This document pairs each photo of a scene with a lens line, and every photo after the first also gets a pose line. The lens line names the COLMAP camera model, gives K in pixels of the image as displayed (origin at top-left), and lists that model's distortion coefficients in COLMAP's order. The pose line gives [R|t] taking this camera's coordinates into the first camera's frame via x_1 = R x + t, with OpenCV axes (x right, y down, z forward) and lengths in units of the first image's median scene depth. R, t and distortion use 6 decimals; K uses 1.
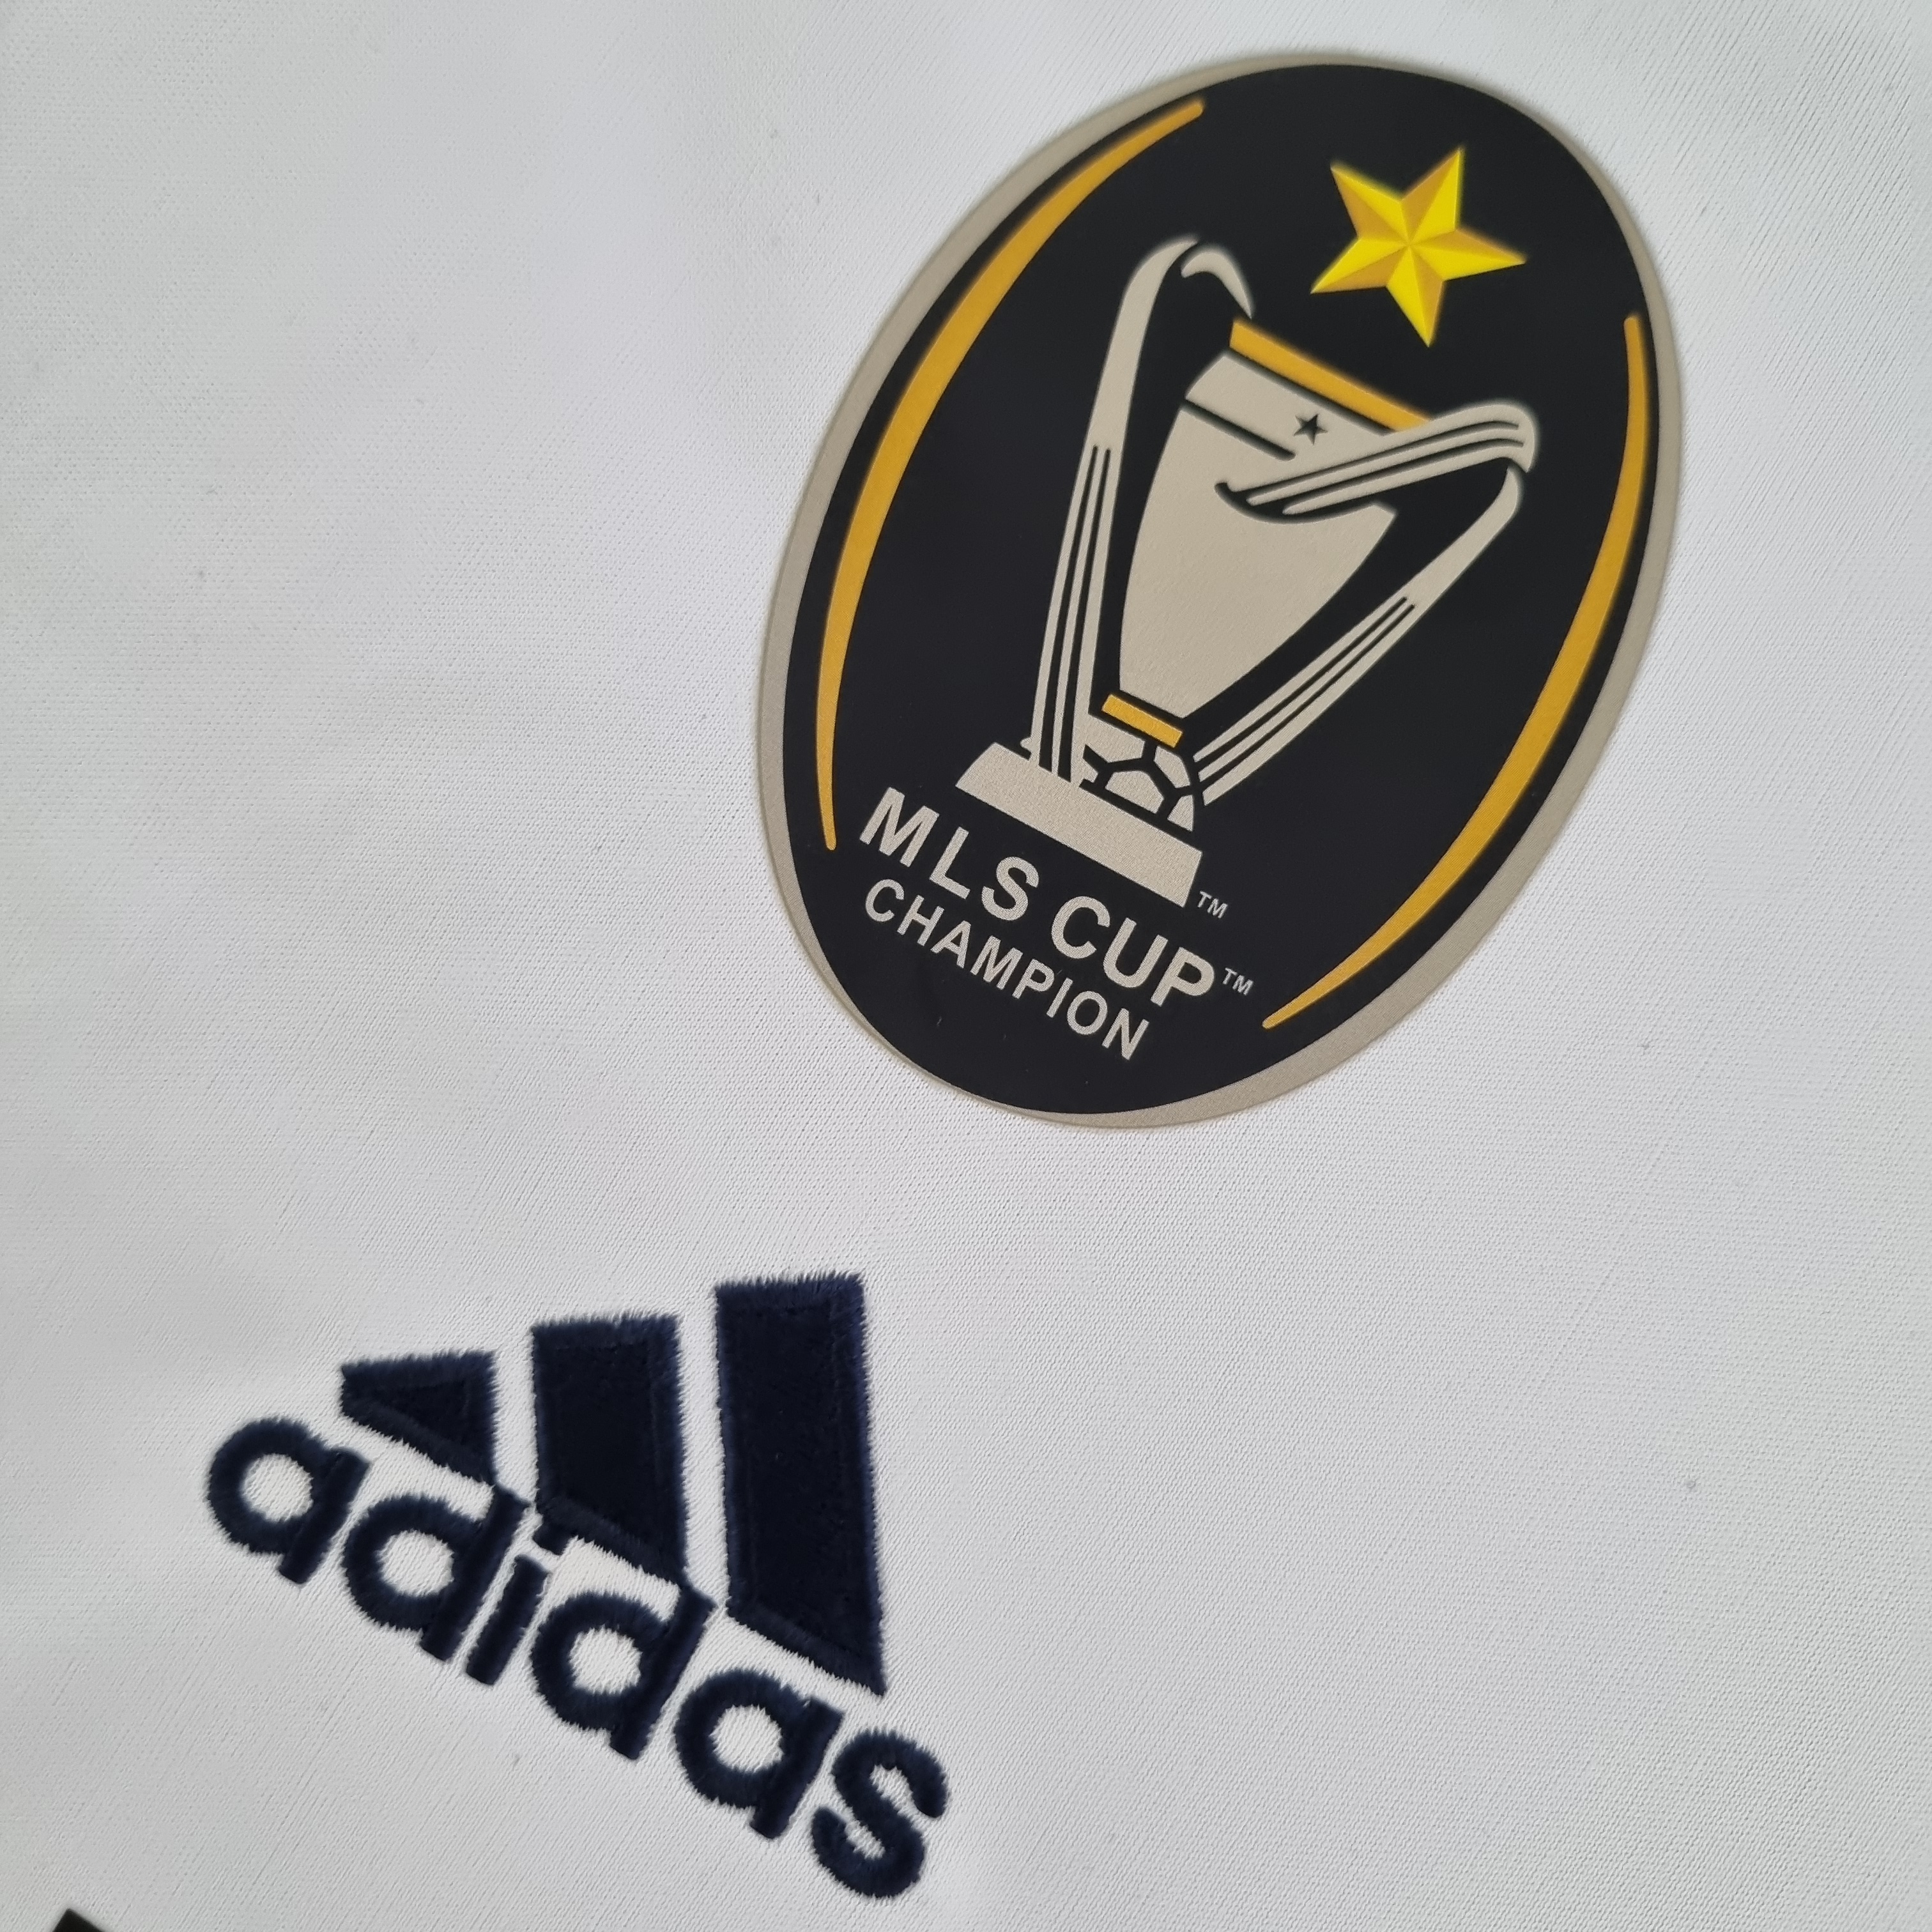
lens RADIAL K [[2015.1, 0, 966.0], [0, 2015.1, 966.0], [0, 0, 1]] dist [-0.048056, 0.016358]
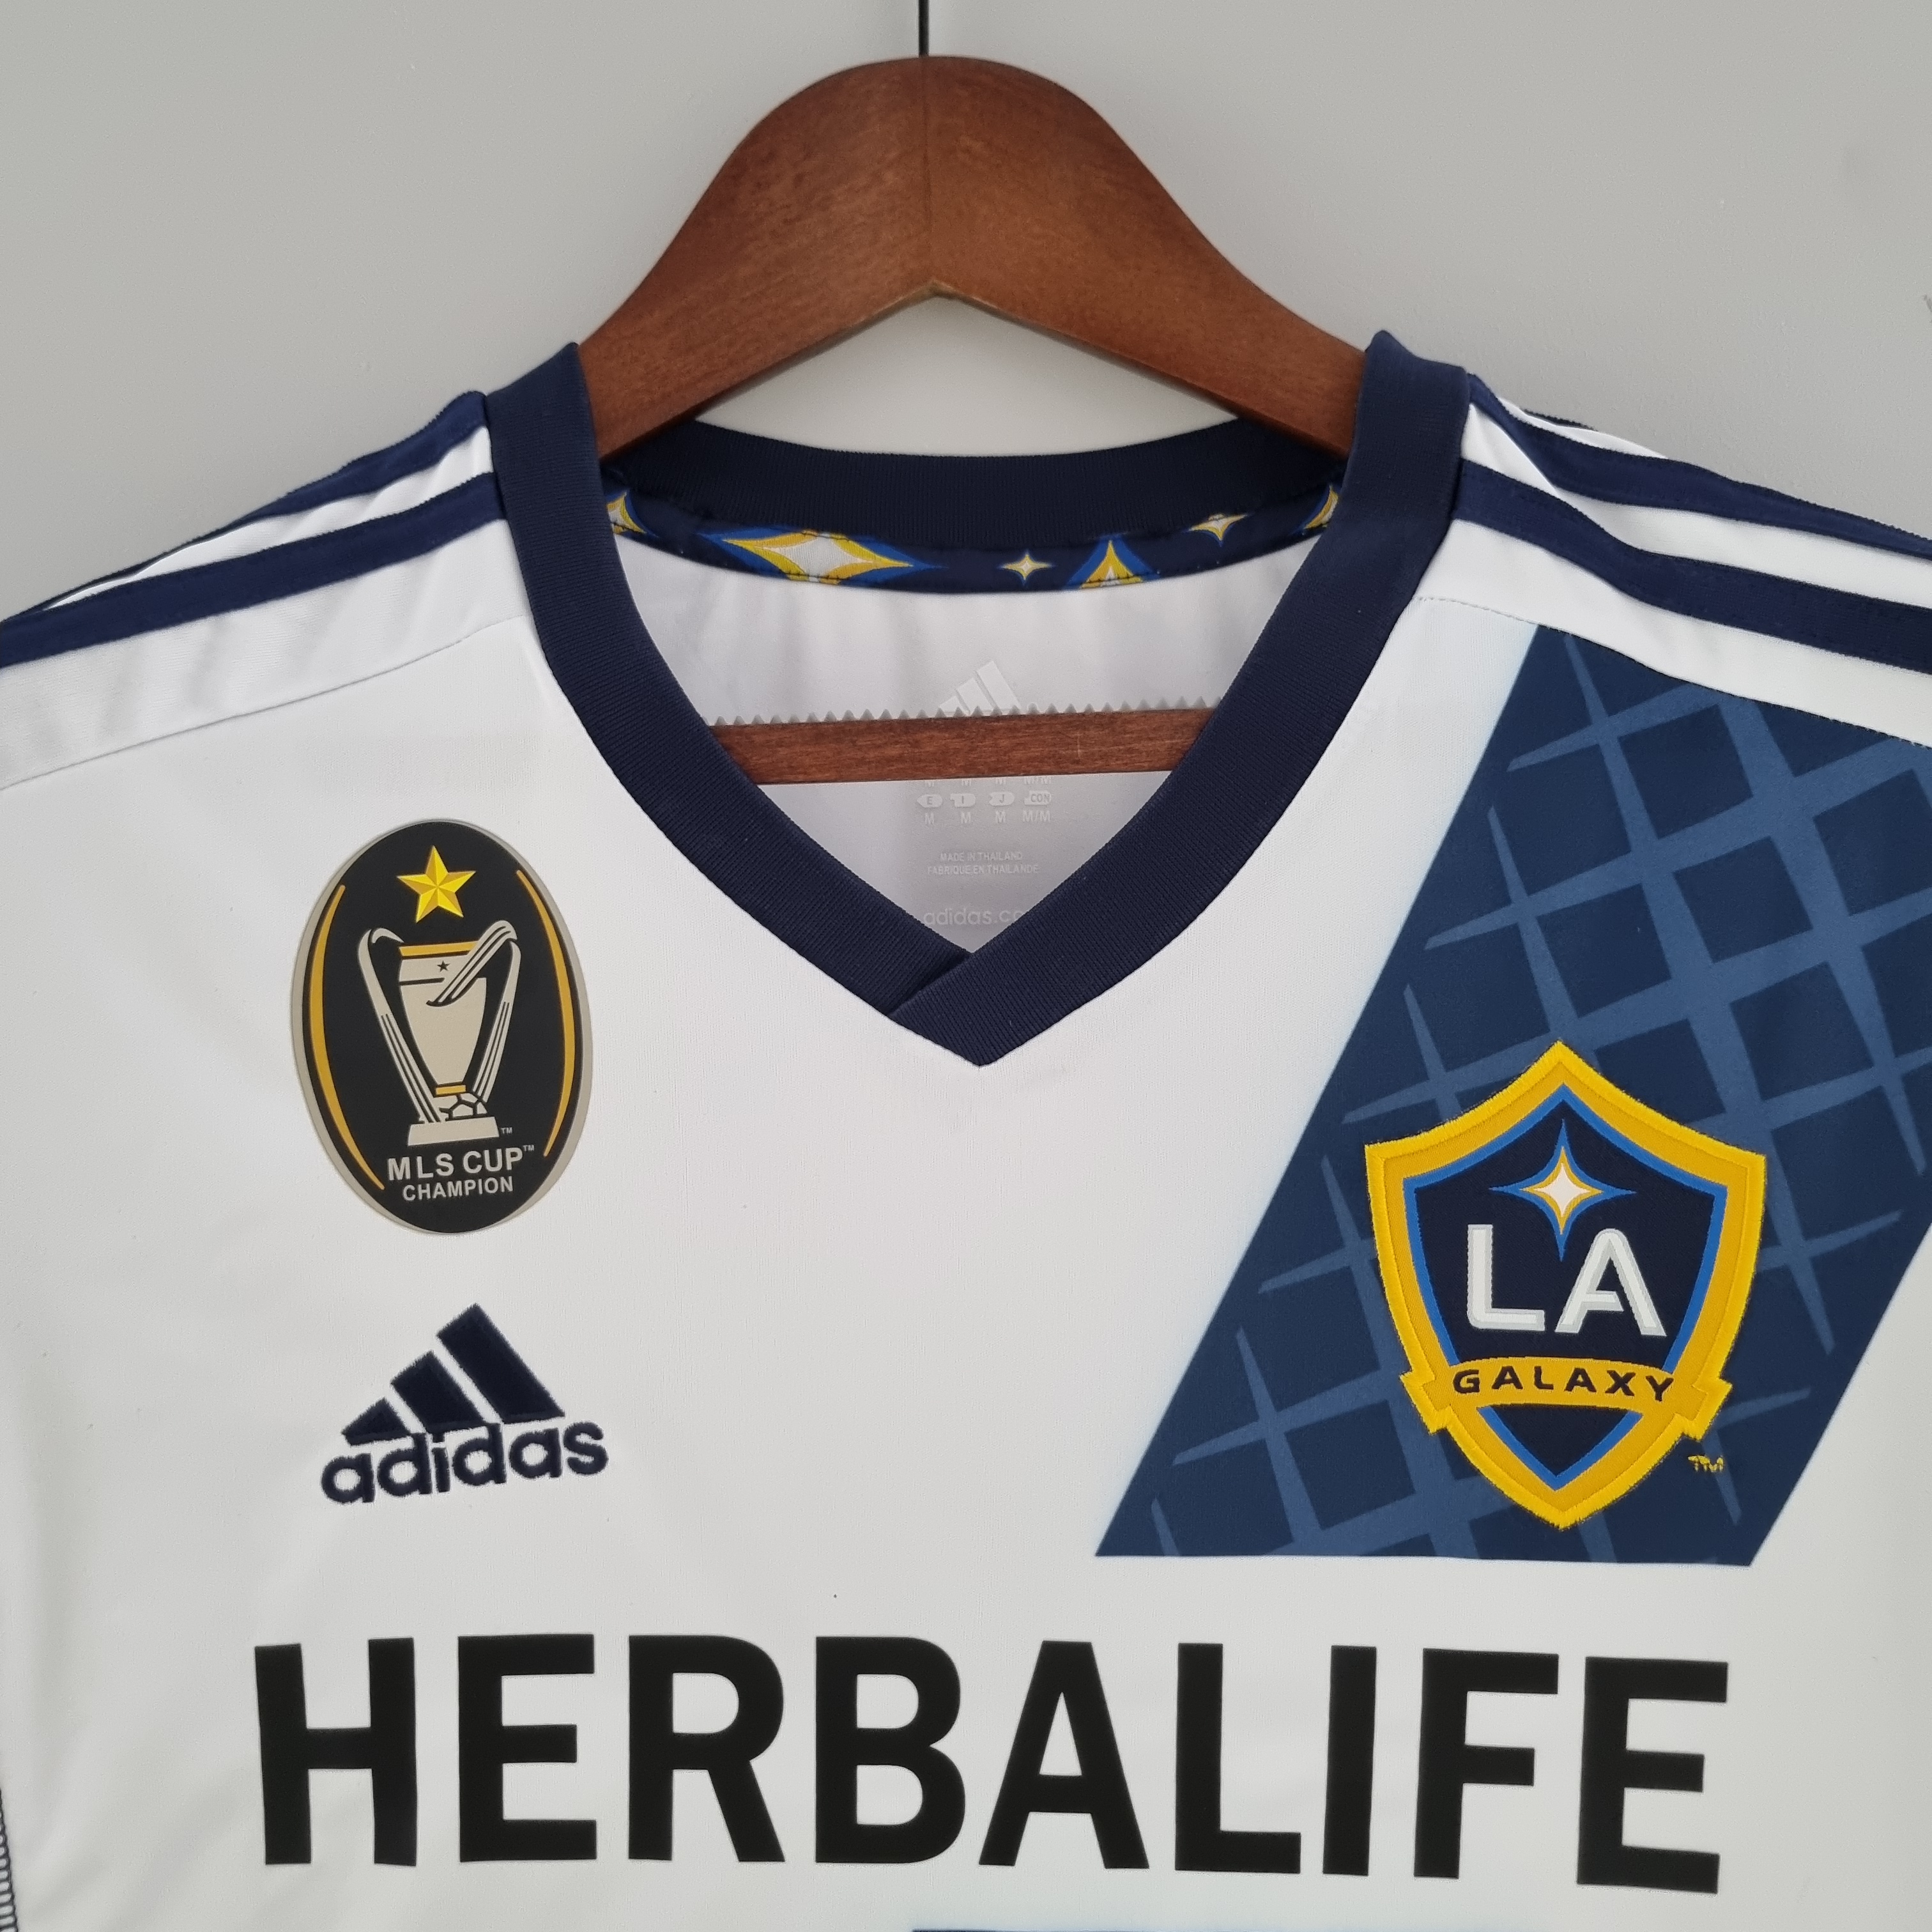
lens RADIAL K [[2011.0, 0, 1017.2], [0, 2011.0, 965.8], [0, 0, 1]] dist [-0.006524, 0.013163]
pose [[0.826667, -0.554305, 0.096784, 0.581180], [0.542857, 0.830907, 0.122063, -0.181825], [-0.148078, -0.048365, 0.987792, -1.957323]]
